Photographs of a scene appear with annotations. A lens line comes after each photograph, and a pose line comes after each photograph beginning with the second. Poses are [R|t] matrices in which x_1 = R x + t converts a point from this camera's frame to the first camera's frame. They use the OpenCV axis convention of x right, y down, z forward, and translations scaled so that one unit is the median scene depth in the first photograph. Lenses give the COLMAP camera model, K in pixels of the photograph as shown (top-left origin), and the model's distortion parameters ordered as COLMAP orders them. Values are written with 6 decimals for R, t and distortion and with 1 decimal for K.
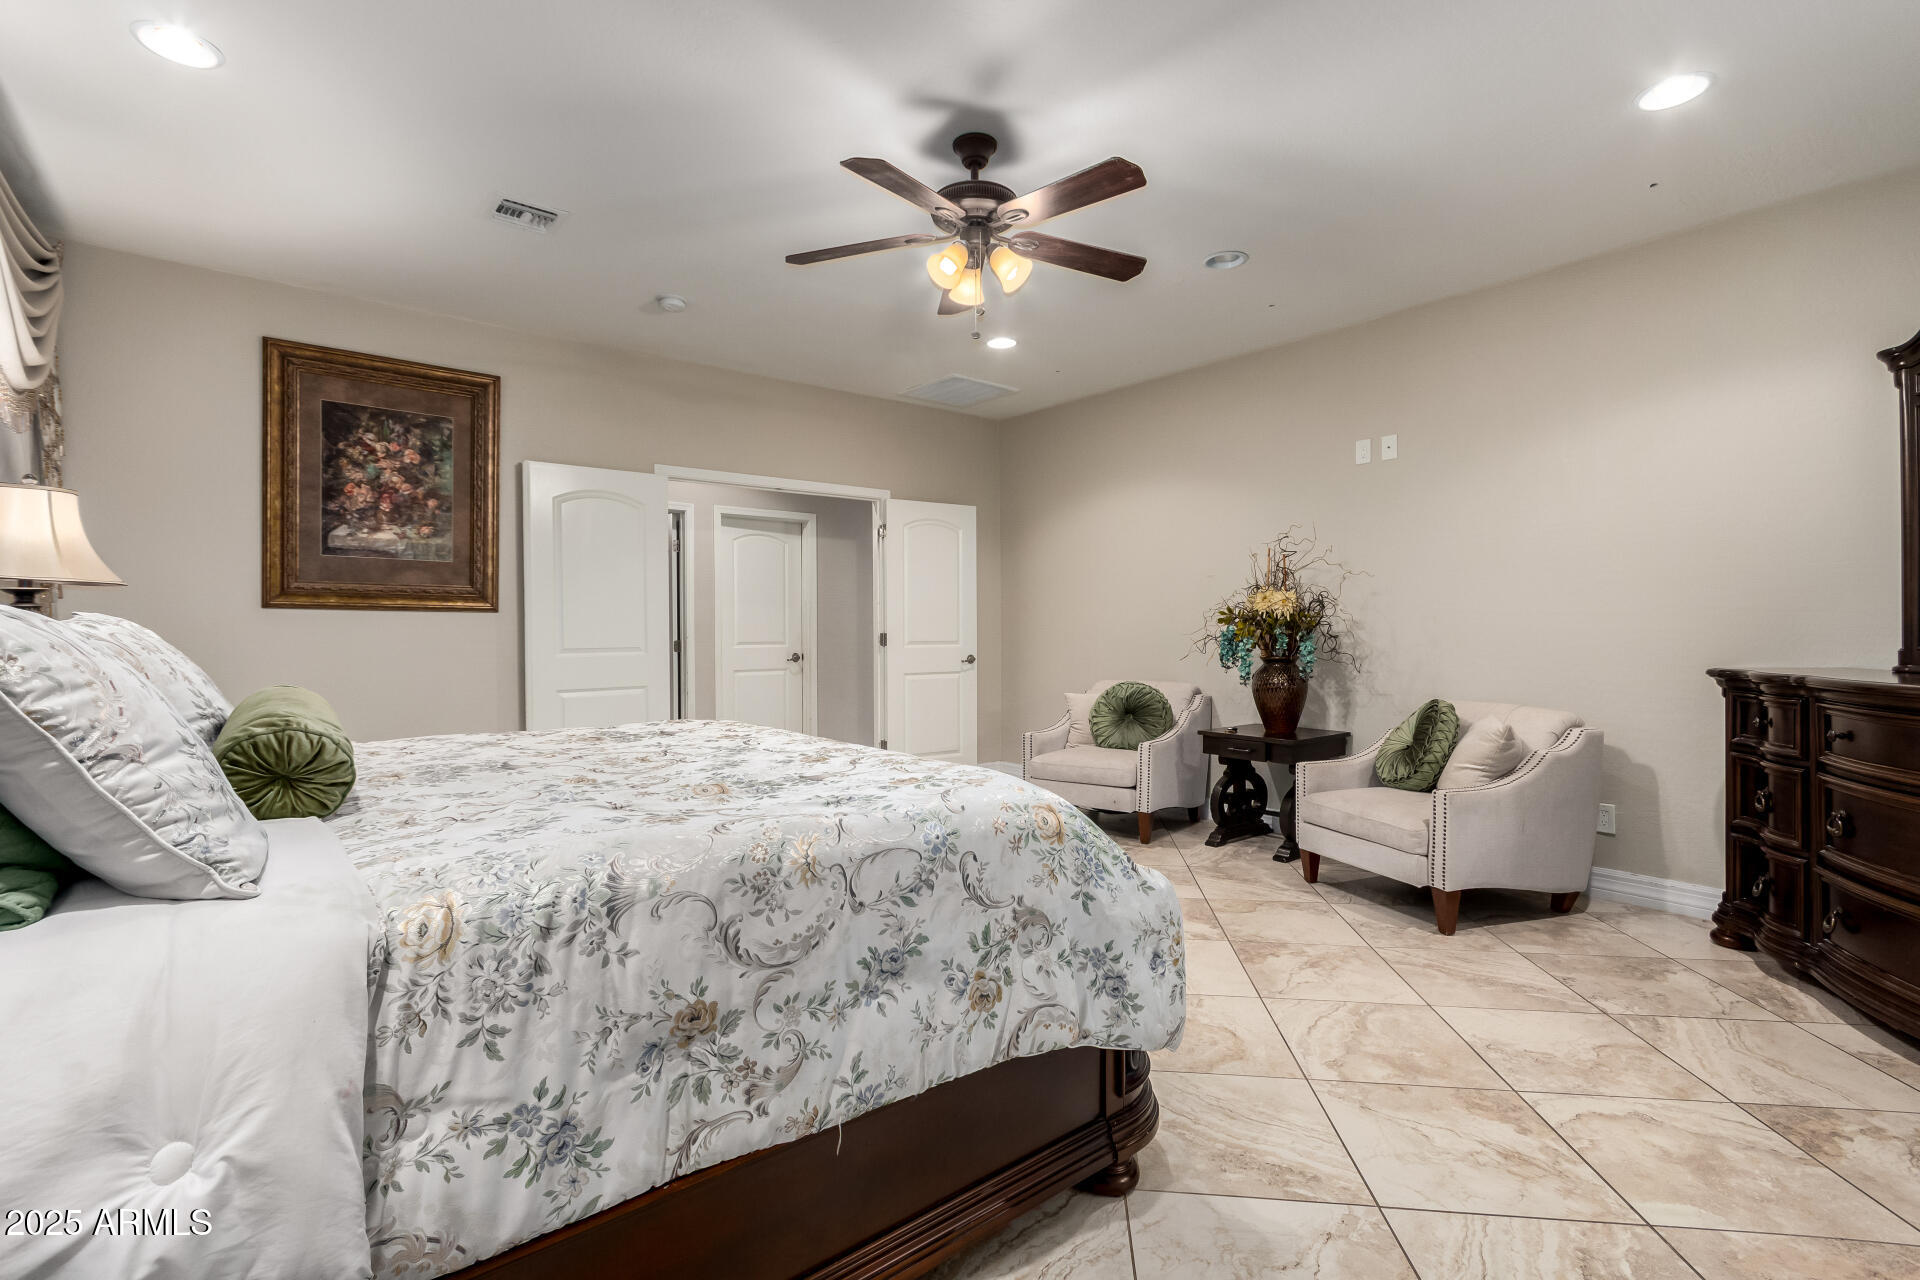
lens RADIAL K [[902.1, 0, 960.0], [0, 902.1, 640.0], [0, 0, 1]] dist [0.001340, 0.000600]
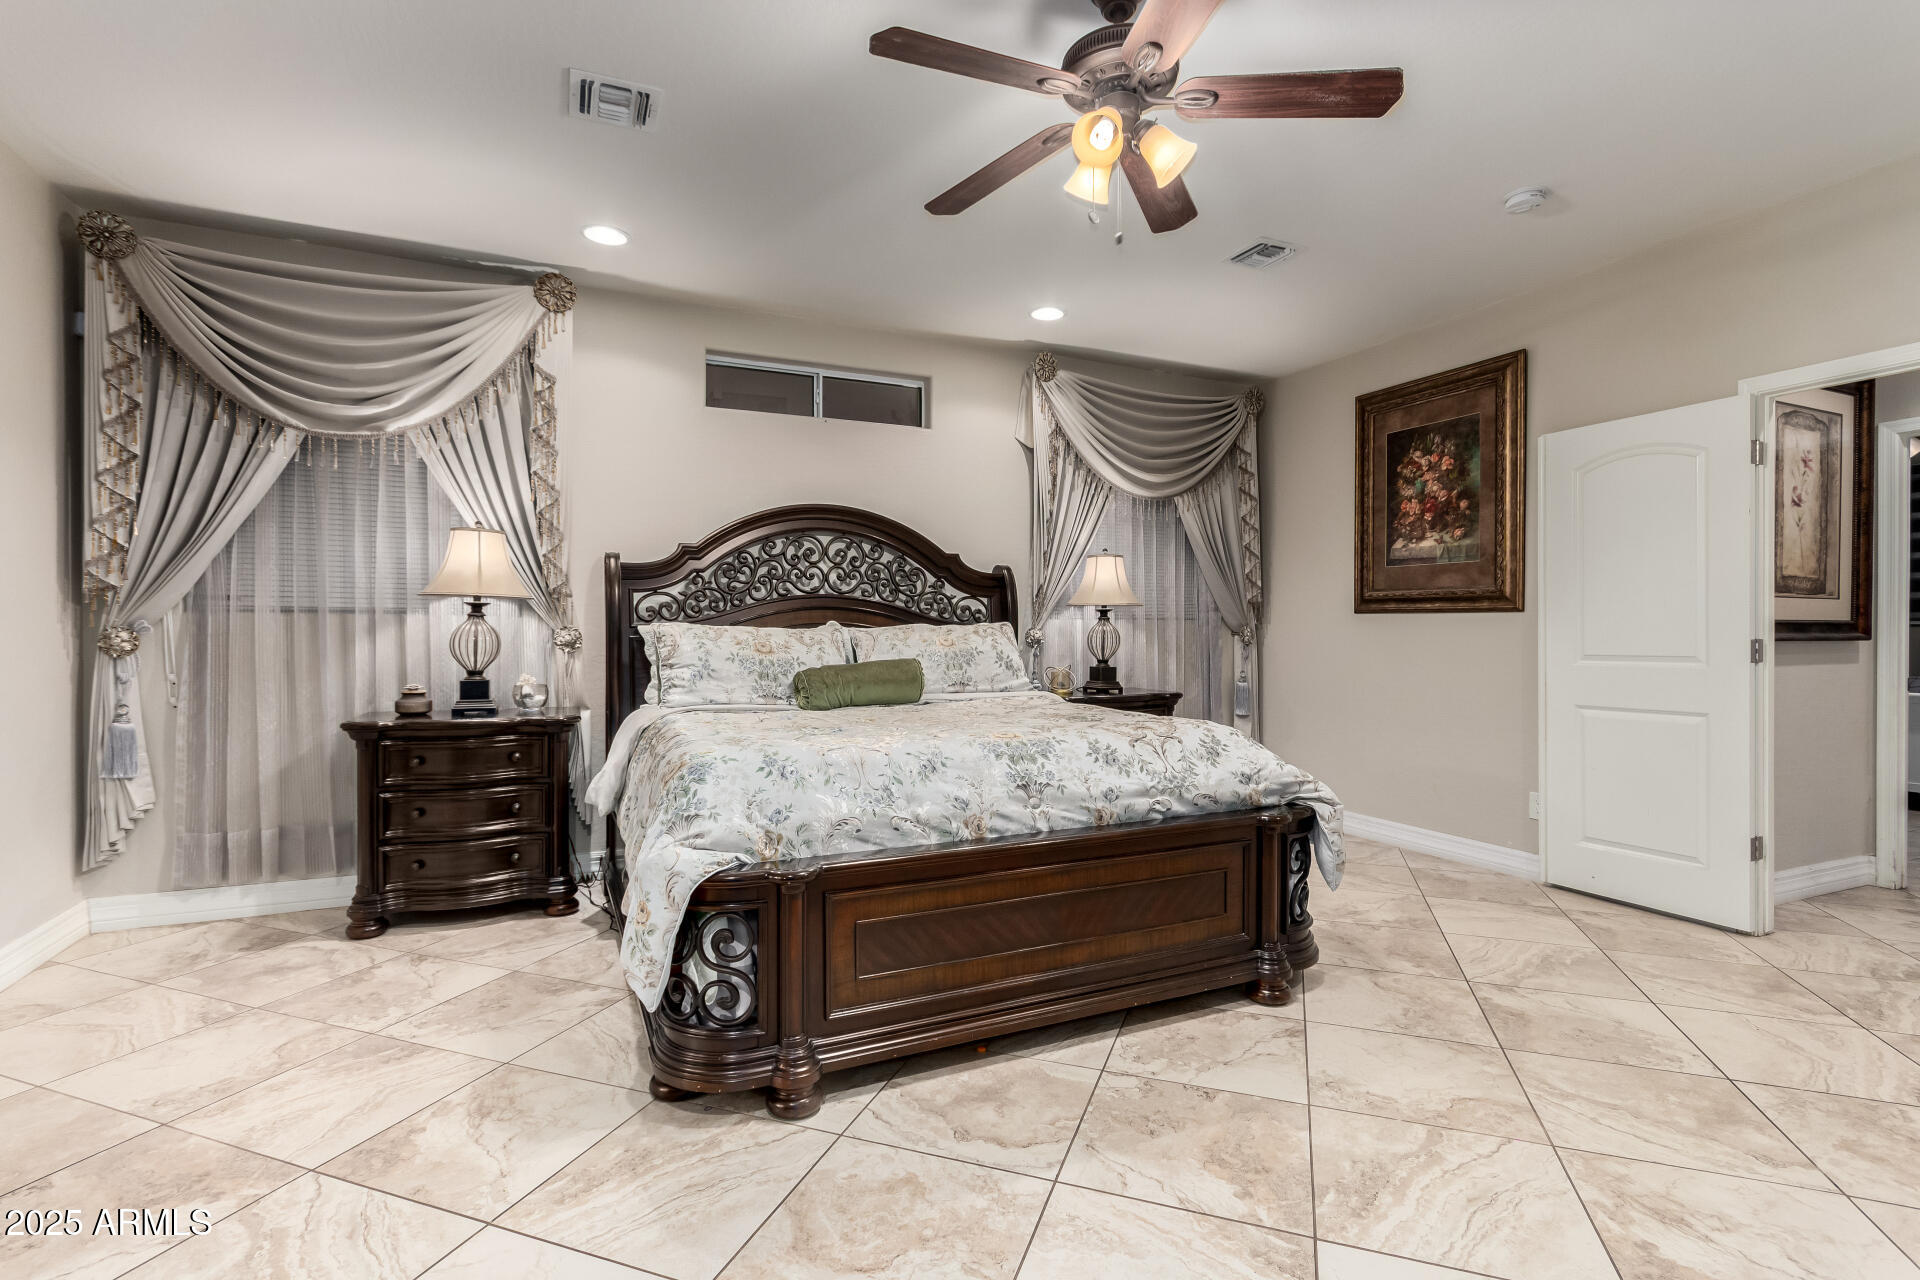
lens RADIAL K [[902.1, 0, 960.0], [0, 902.1, 640.0], [0, 0, 1]] dist [0.001340, 0.000600]
pose [[-0.257202, 0.012039, -0.966283, 0.544319], [-0.009429, 0.999844, 0.014967, -0.011302], [0.966312, 0.012960, -0.257048, 0.742505]]
